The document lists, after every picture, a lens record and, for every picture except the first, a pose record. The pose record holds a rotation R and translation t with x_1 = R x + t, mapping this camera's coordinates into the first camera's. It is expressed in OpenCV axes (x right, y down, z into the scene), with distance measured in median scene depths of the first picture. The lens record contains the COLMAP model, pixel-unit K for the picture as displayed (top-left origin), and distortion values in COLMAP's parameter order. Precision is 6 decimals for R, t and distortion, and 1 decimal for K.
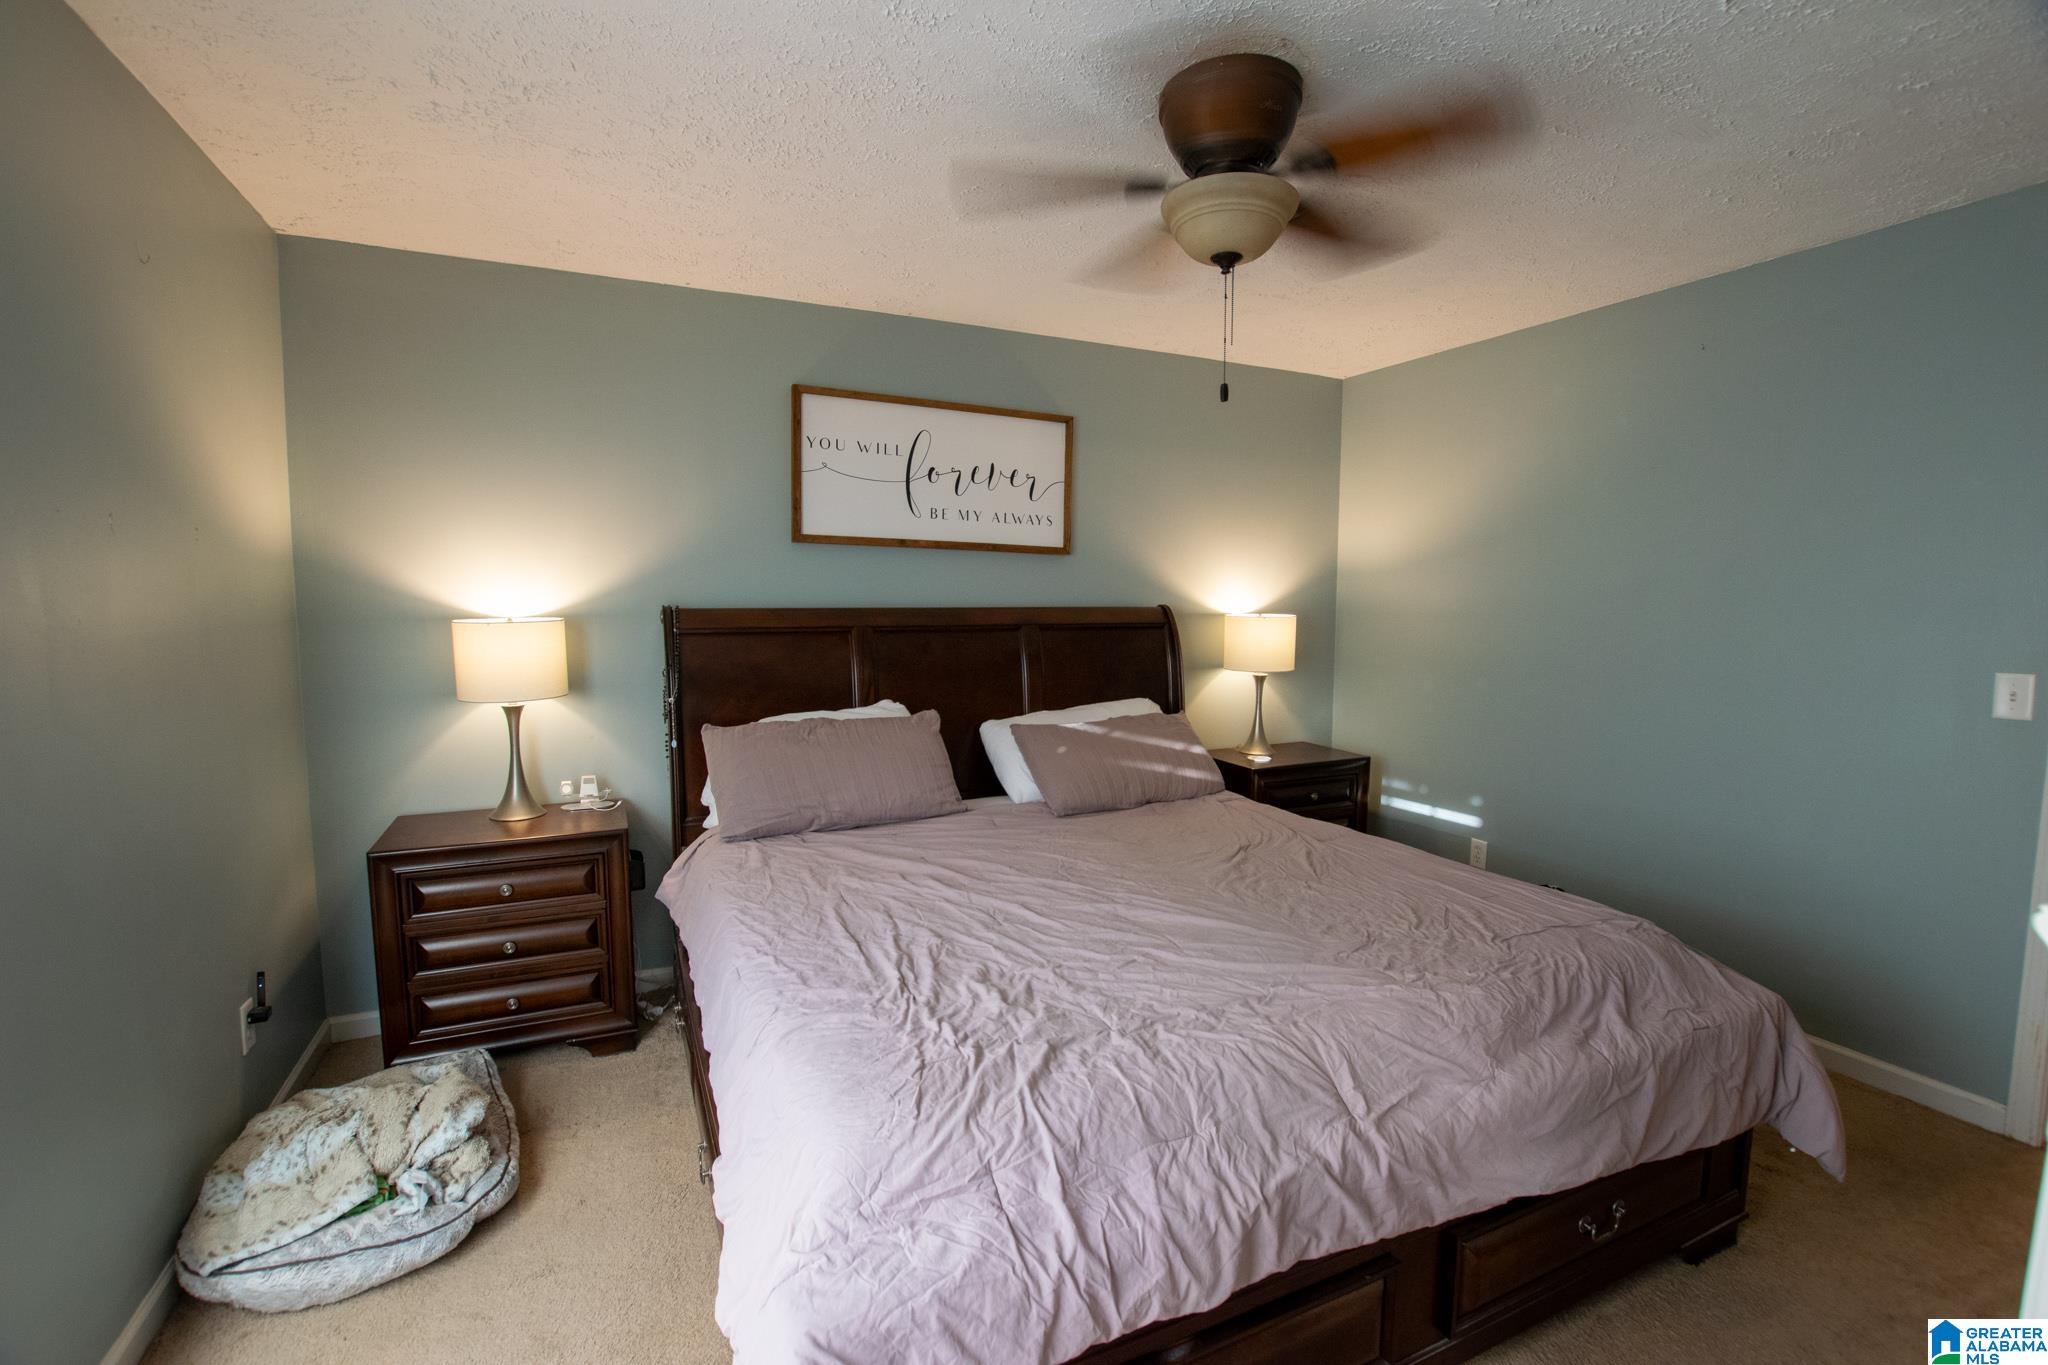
lens RADIAL K [[905.3, 0, 1024.0], [0, 905.3, 682.5], [0, 0, 1]] dist [-0.034806, 0.005143]
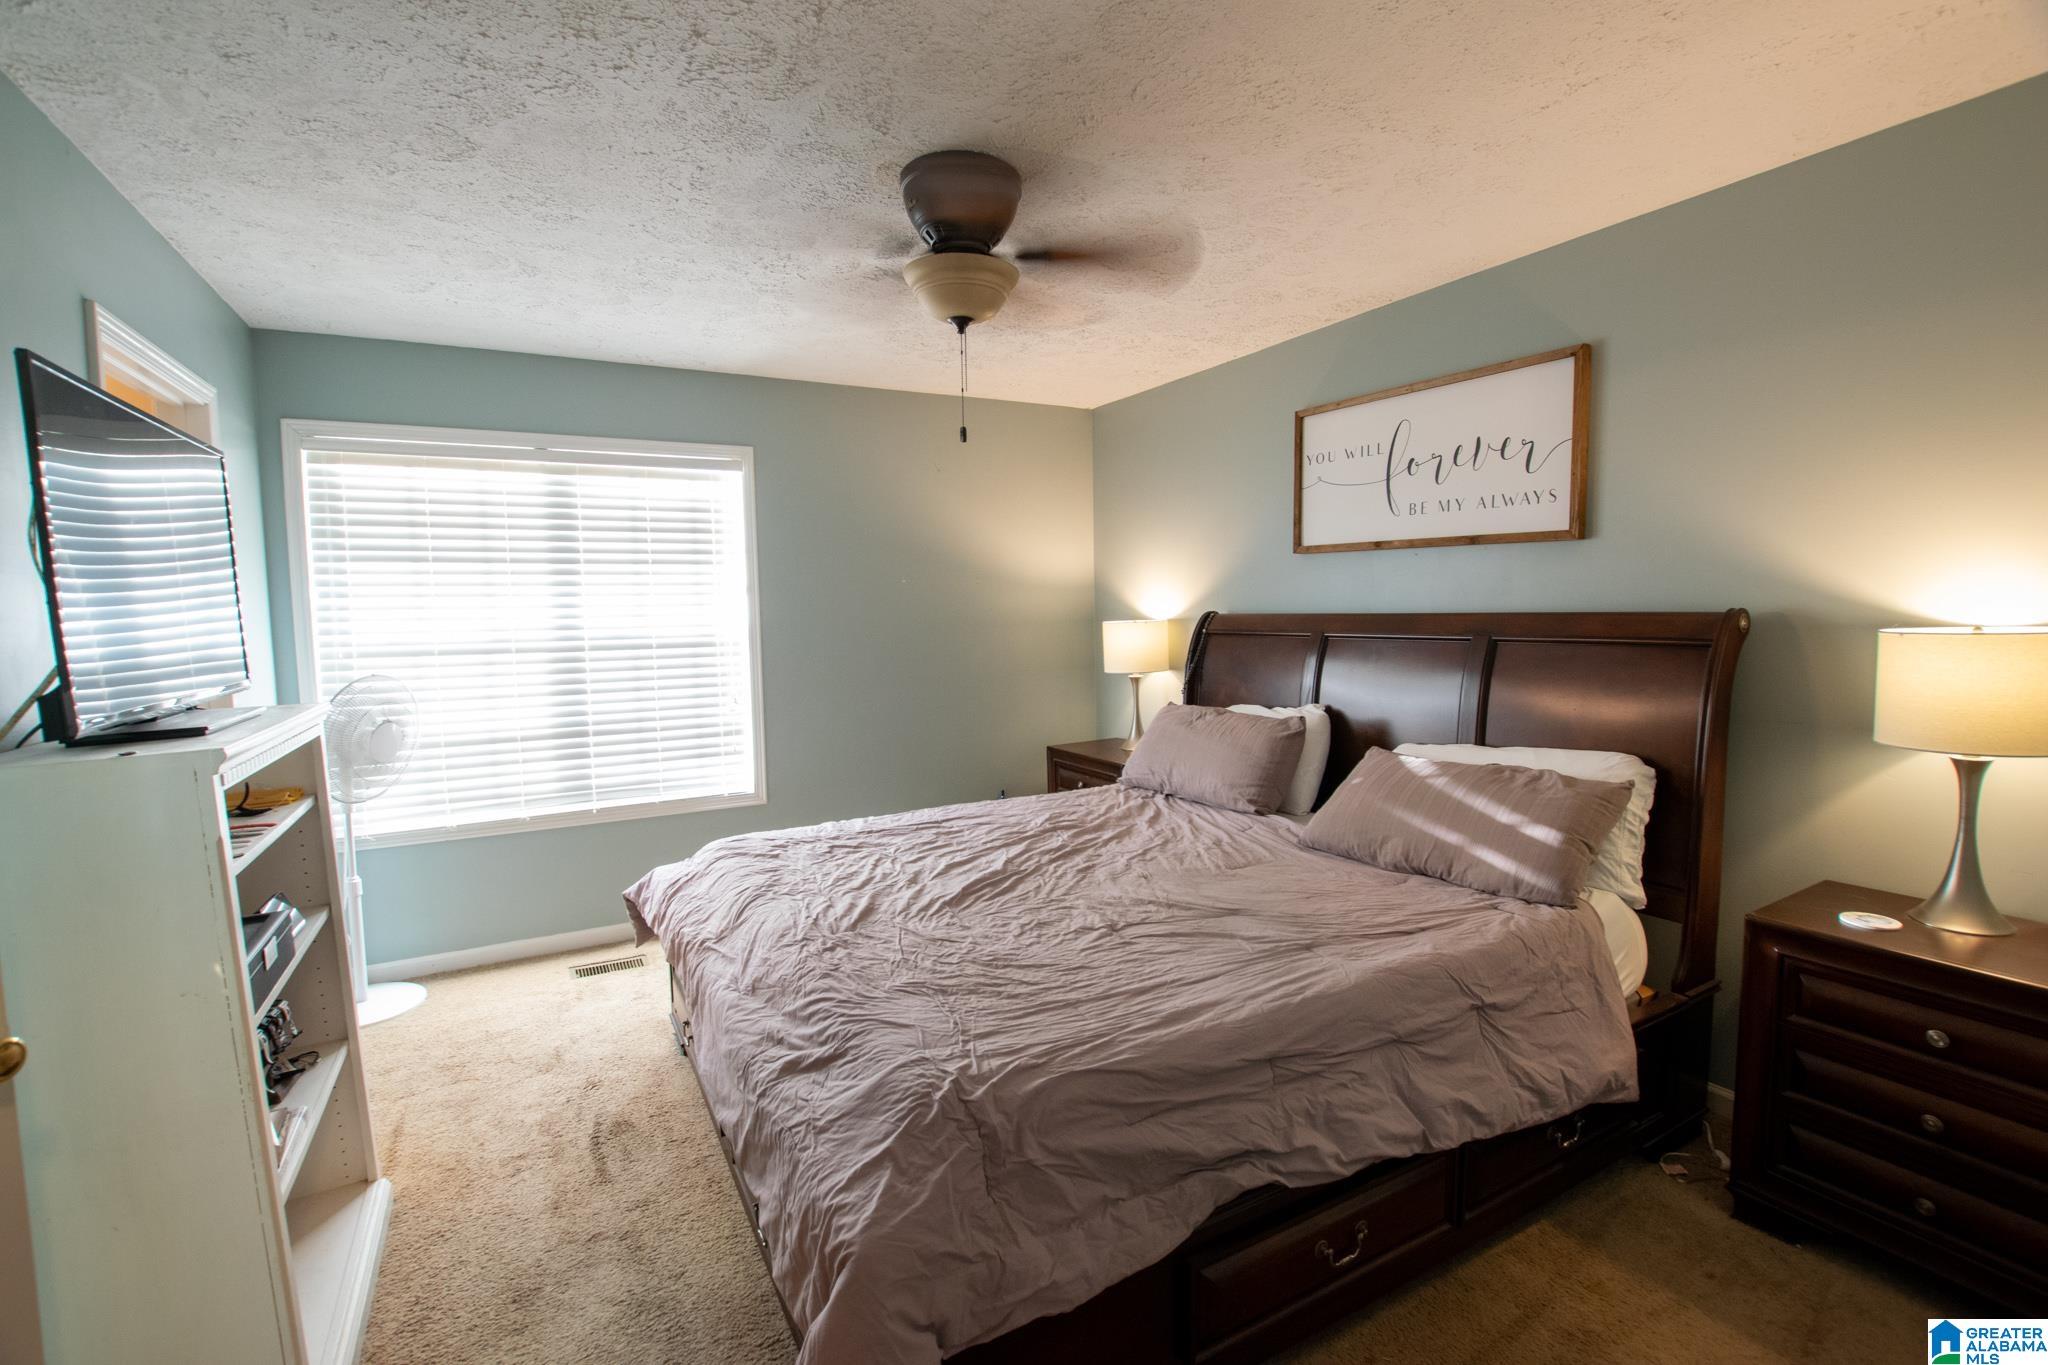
lens RADIAL K [[899.6, 0, 1024.0], [0, 899.6, 682.5], [0, 0, 1]] dist [-0.034293, 0.004622]
pose [[0.055912, 0.075797, -0.995554, 0.780943], [-0.083748, 0.993956, 0.070972, -0.045820], [0.994917, 0.079408, 0.061922, 0.573806]]
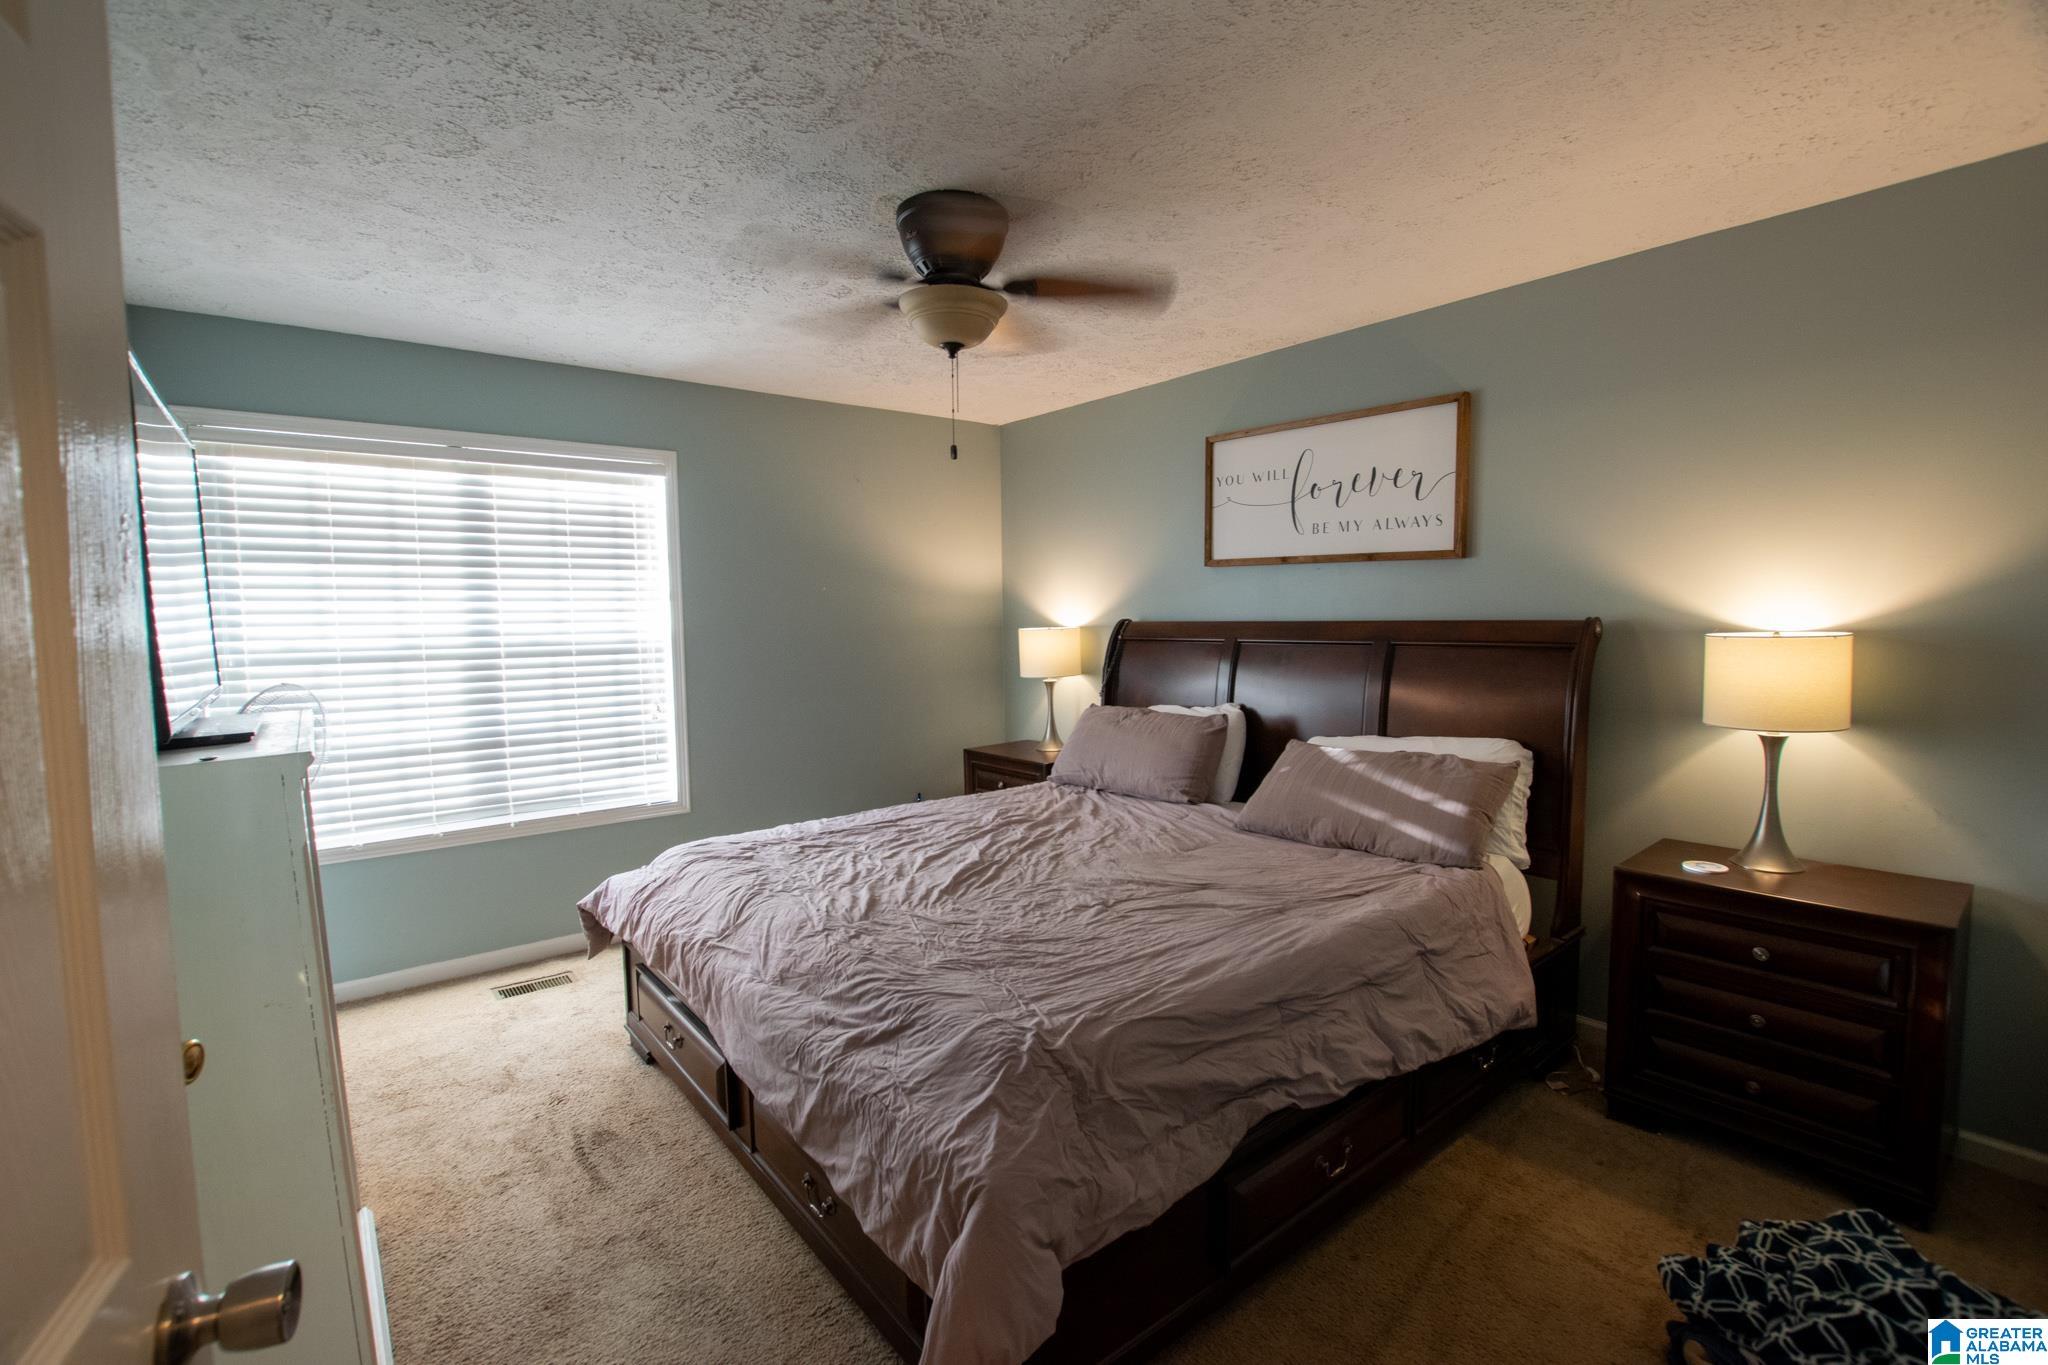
lens RADIAL K [[899.6, 0, 1024.0], [0, 899.6, 682.5], [0, 0, 1]] dist [-0.034293, 0.004622]
pose [[0.227576, 0.064969, -0.971591, 0.817070], [-0.084665, 0.995313, 0.046724, -0.034159], [0.970073, 0.071627, 0.232010, 0.461933]]
